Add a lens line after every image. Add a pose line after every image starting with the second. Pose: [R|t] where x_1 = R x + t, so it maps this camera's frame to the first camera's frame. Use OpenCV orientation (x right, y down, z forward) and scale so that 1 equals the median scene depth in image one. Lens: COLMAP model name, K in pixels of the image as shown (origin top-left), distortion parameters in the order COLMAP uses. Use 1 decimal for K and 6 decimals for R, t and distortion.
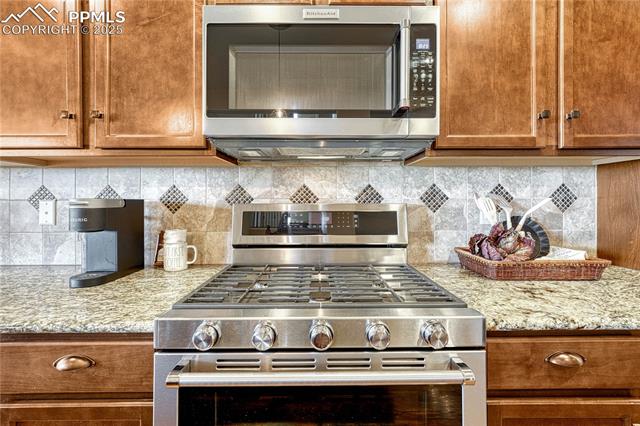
lens RADIAL K [[288.5, 0, 324.2], [0, 288.5, 201.1], [0, 0, 1]] dist [-0.001170, 0.000034]
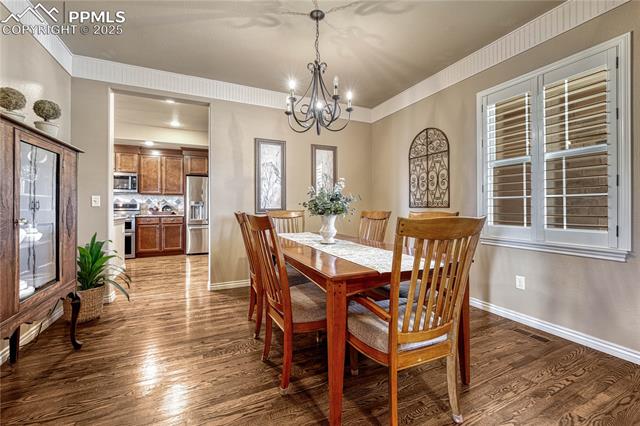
lens RADIAL K [[266.5, 0, 316.5], [0, 266.5, 206.9], [0, 0, 1]] dist [-0.009292, 0.001047]
pose [[0.911933, 0.001629, 0.410336, 1.276255], [-0.002837, 0.999993, 0.002335, 0.069690], [-0.410330, -0.003293, 0.911931, -4.894843]]
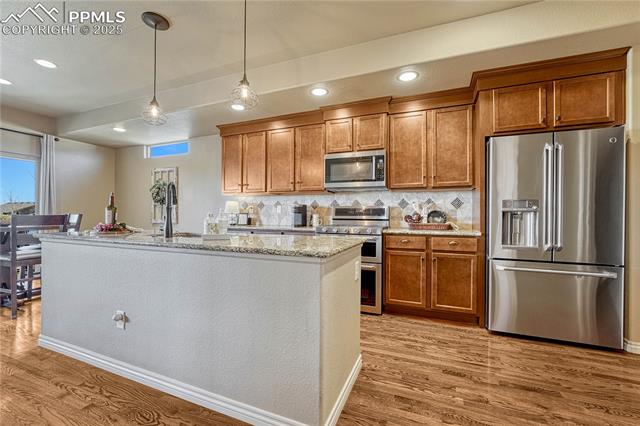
lens RADIAL K [[266.5, 0, 323.4], [0, 266.5, 213.4], [0, 0, 1]] dist [-0.009292, 0.001047]
pose [[0.927511, 0.005712, -0.373751, 0.695737], [-0.003837, 0.999976, 0.005761, 0.075172], [0.373775, -0.003910, 0.927511, -1.784763]]
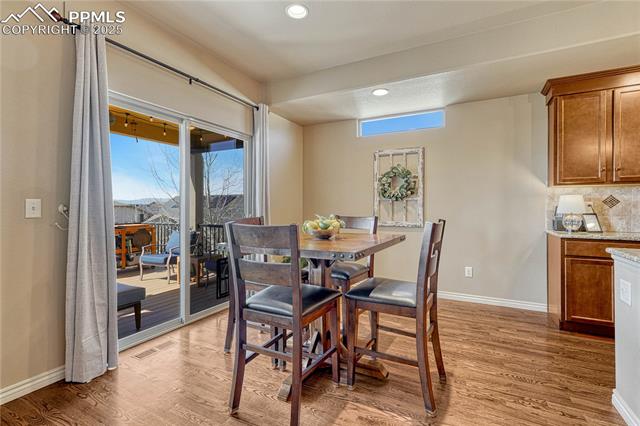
lens RADIAL K [[293.5, 0, 328.4], [0, 293.5, 205.3], [0, 0, 1]] dist [-0.000584, 0.000010]
pose [[0.892022, 0.003291, -0.451981, -2.355962], [-0.001027, 0.999986, 0.005255, 0.015864], [0.451991, -0.004224, 0.892012, -2.169226]]
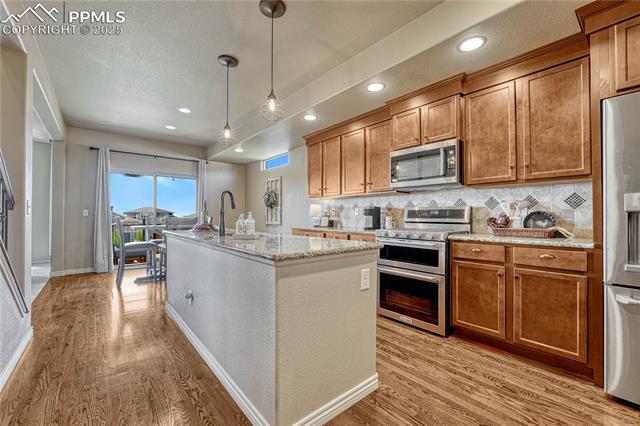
lens RADIAL K [[266.5, 0, 323.7], [0, 266.5, 213.9], [0, 0, 1]] dist [-0.009292, 0.001047]
pose [[0.652741, -0.002587, -0.757577, 1.187624], [0.002705, 0.999996, -0.001084, 0.075463], [0.757577, -0.001342, 0.652745, -1.378111]]
